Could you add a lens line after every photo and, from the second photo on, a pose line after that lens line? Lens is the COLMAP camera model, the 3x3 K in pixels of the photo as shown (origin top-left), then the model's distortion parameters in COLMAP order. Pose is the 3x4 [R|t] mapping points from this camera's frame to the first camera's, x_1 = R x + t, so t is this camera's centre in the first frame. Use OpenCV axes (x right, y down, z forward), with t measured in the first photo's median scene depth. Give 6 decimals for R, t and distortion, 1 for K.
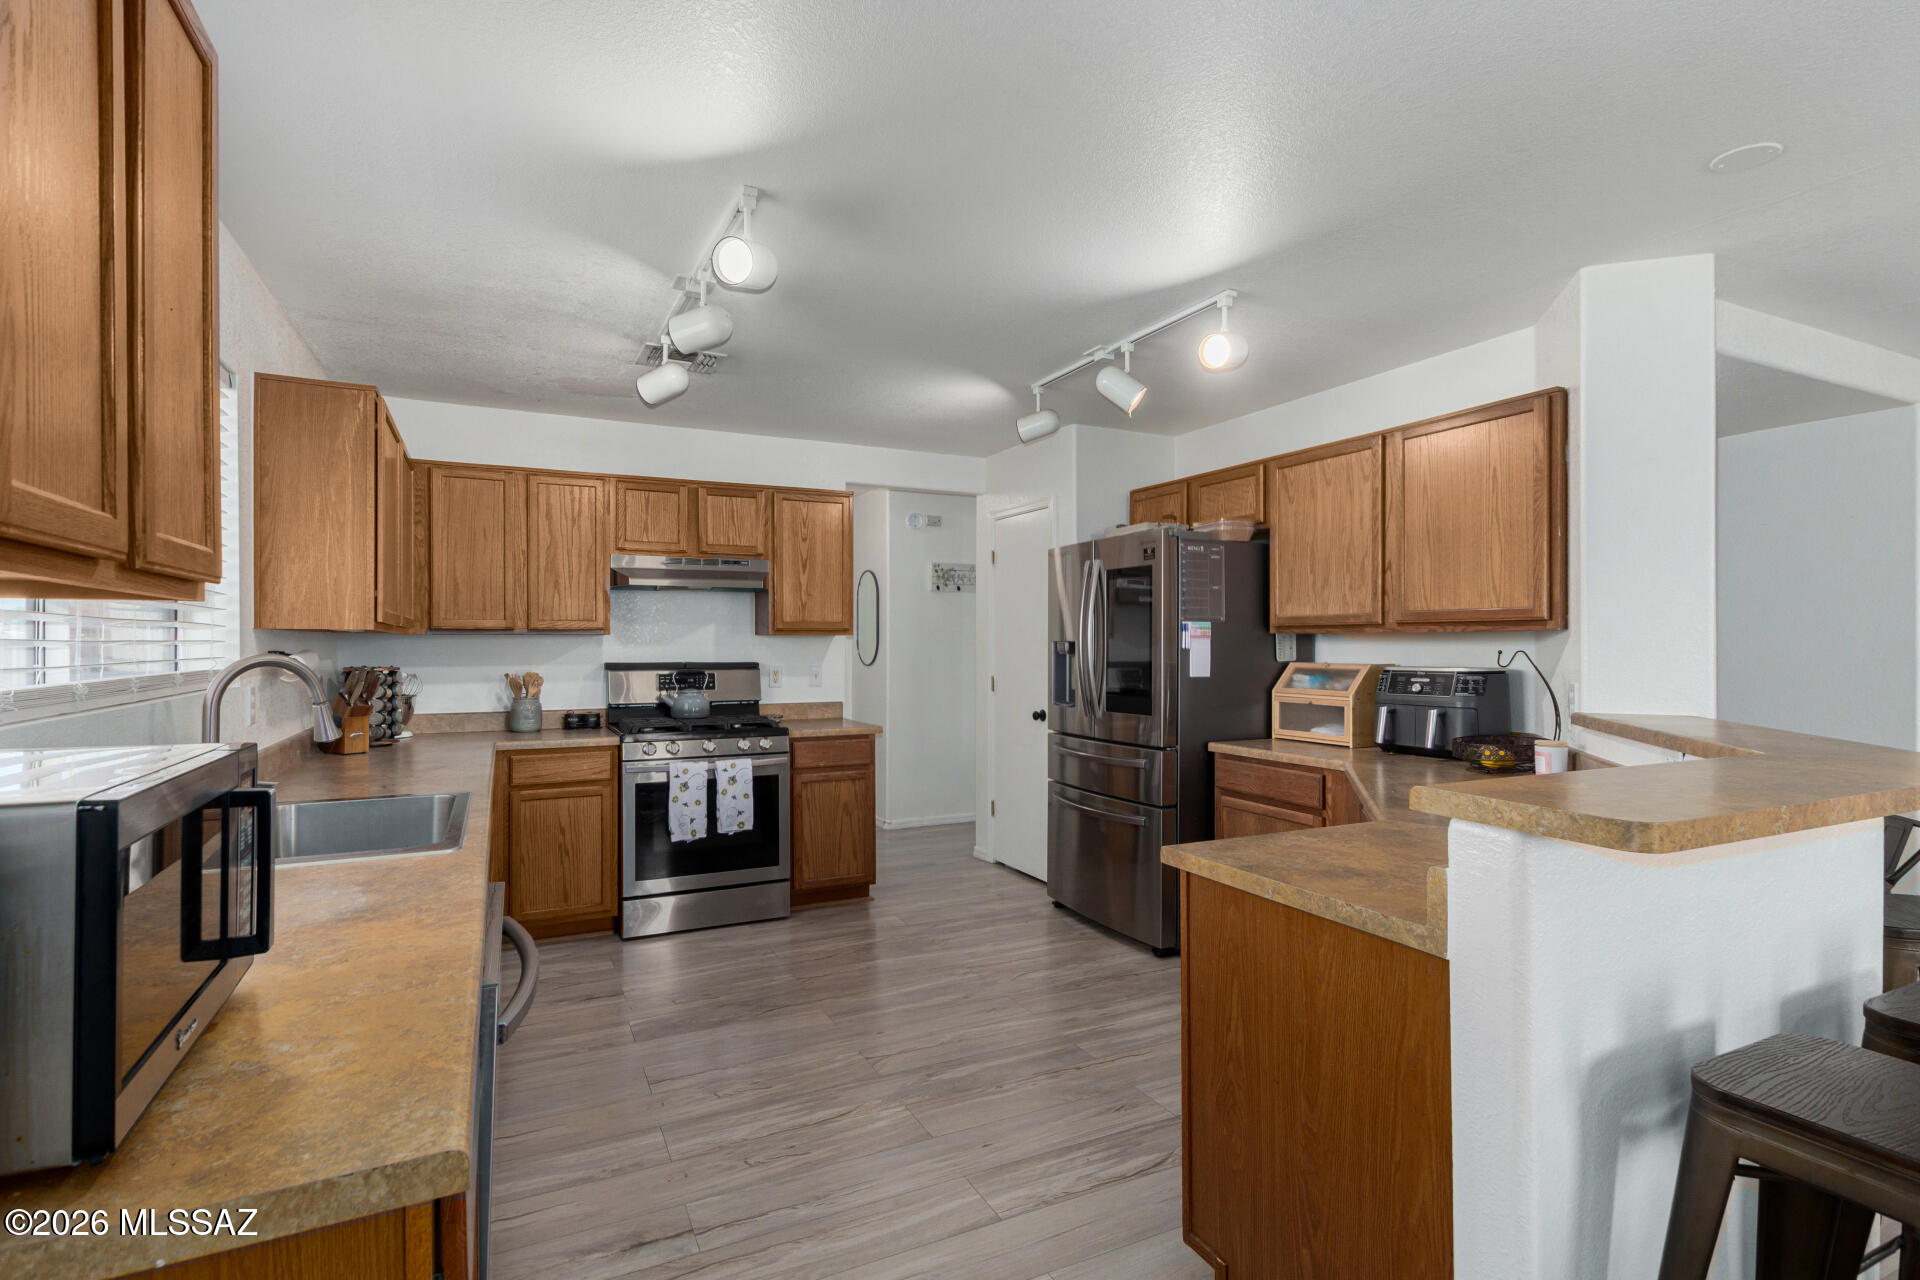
lens RADIAL K [[927.9, 0, 951.8], [0, 927.9, 655.0], [0, 0, 1]] dist [0.016739, -0.002858]
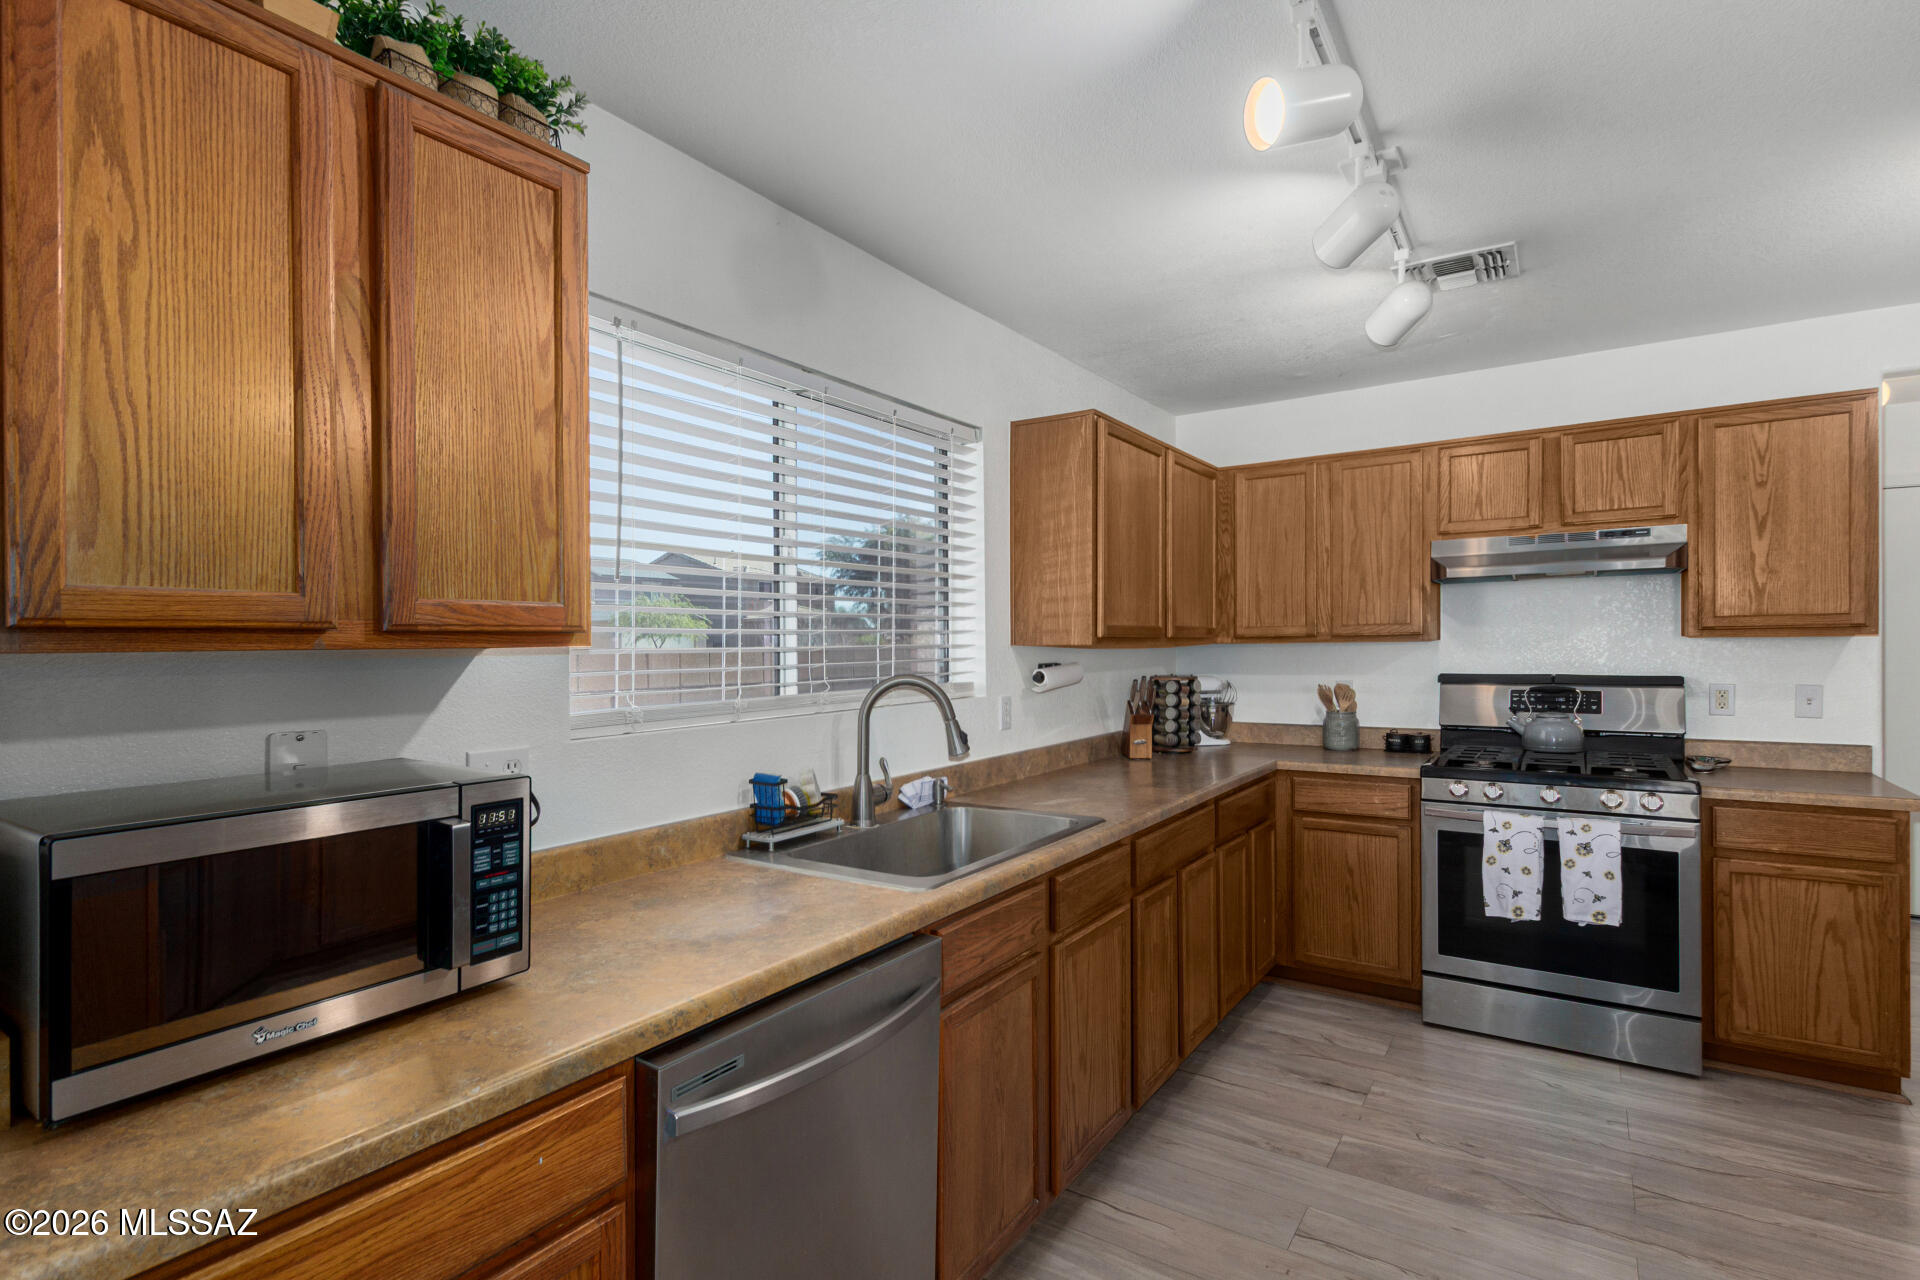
lens RADIAL K [[927.9, 0, 923.6], [0, 927.9, 651.0], [0, 0, 1]] dist [0.016739, -0.002858]
pose [[0.503140, -0.000547, -0.864205, 0.116236], [0.001597, 0.999999, 0.000297, -0.013656], [0.864204, -0.001530, 0.503140, 0.211479]]
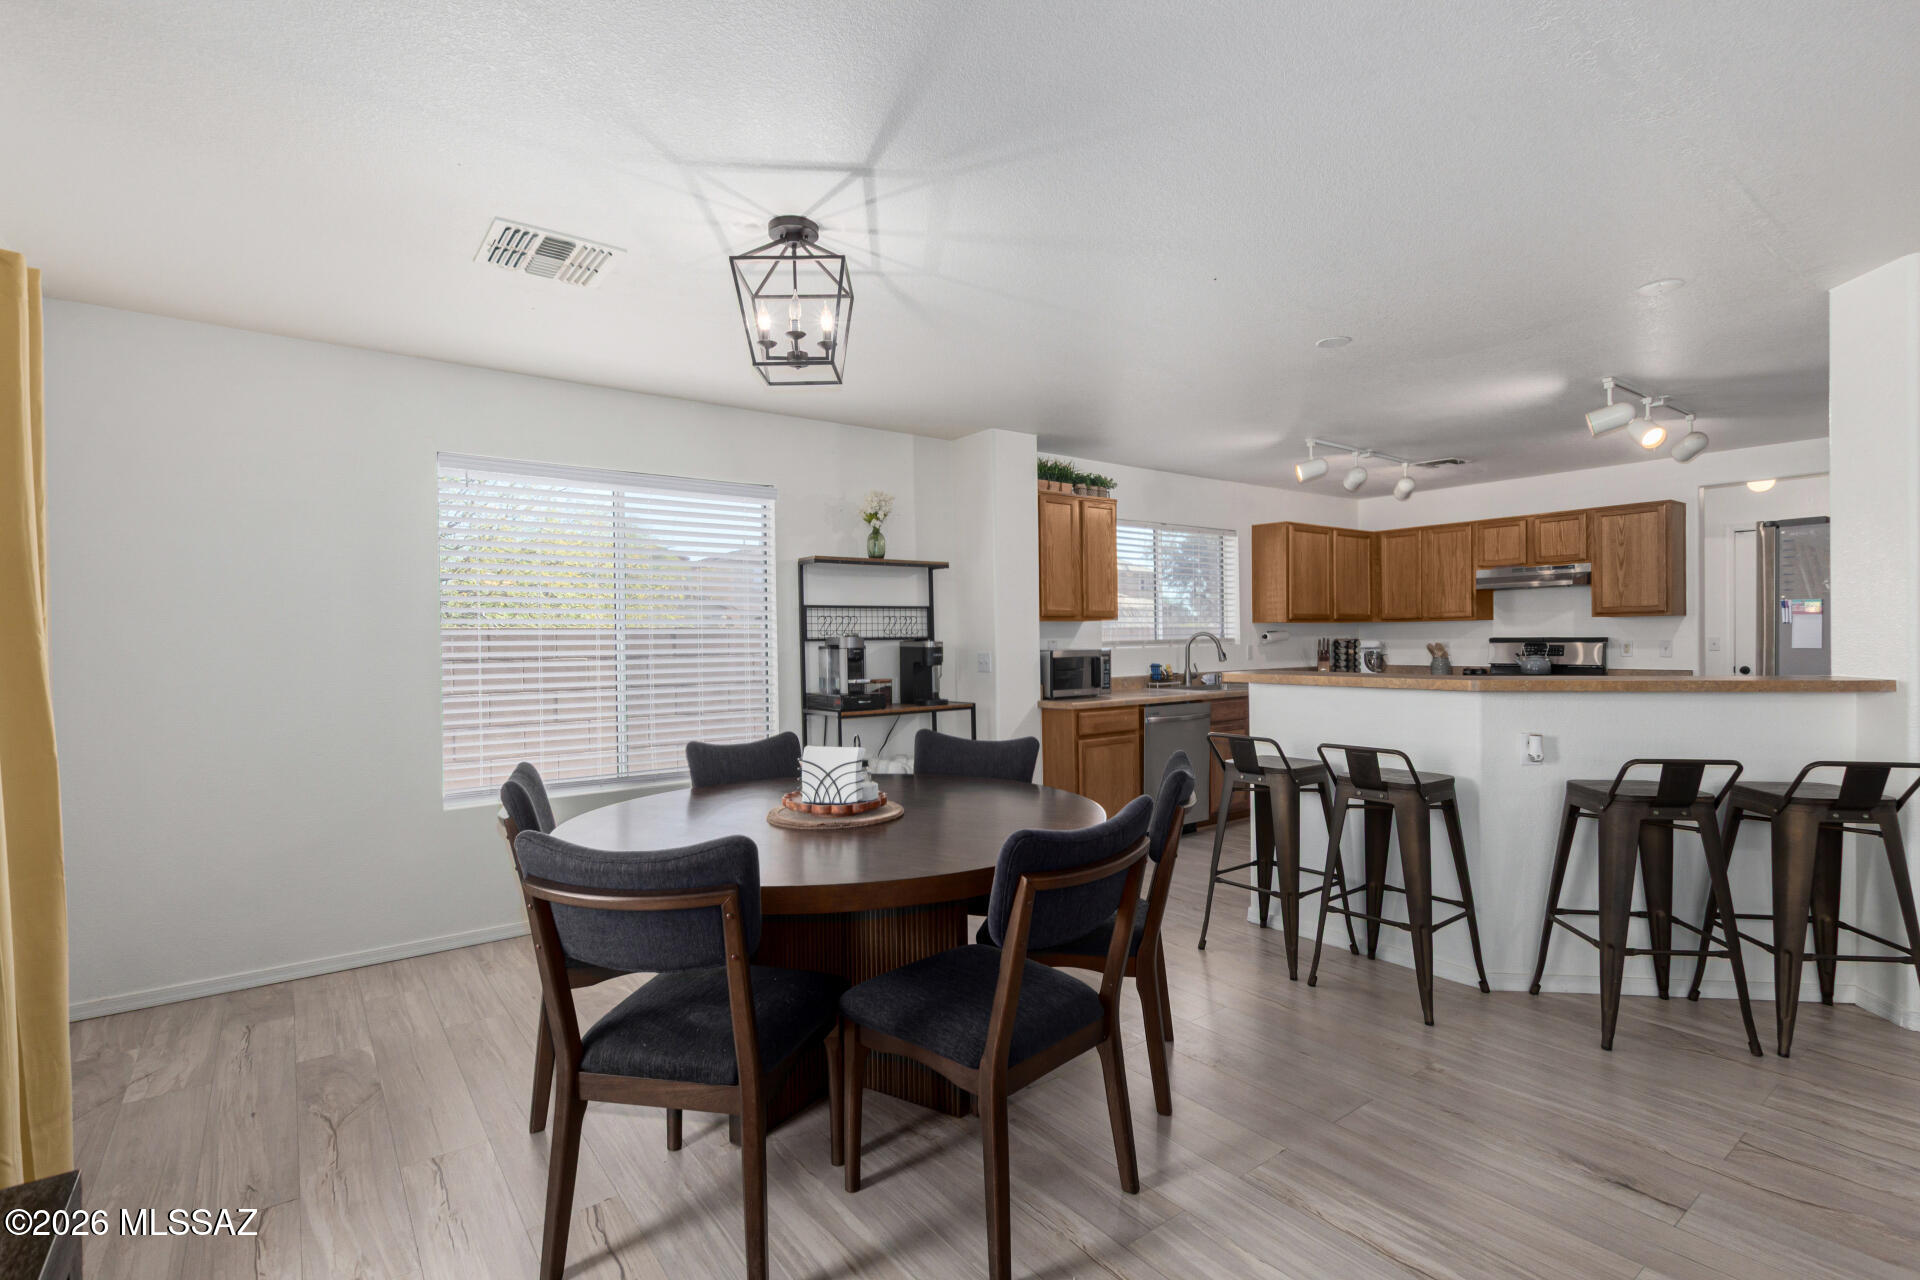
lens RADIAL K [[927.9, 0, 943.9], [0, 927.9, 650.9], [0, 0, 1]] dist [0.016739, -0.002858]
pose [[0.225373, 0.001142, -0.974272, 1.044697], [-0.001028, 0.999999, 0.000934, 0.033497], [0.974272, 0.000791, 0.225374, -0.290403]]
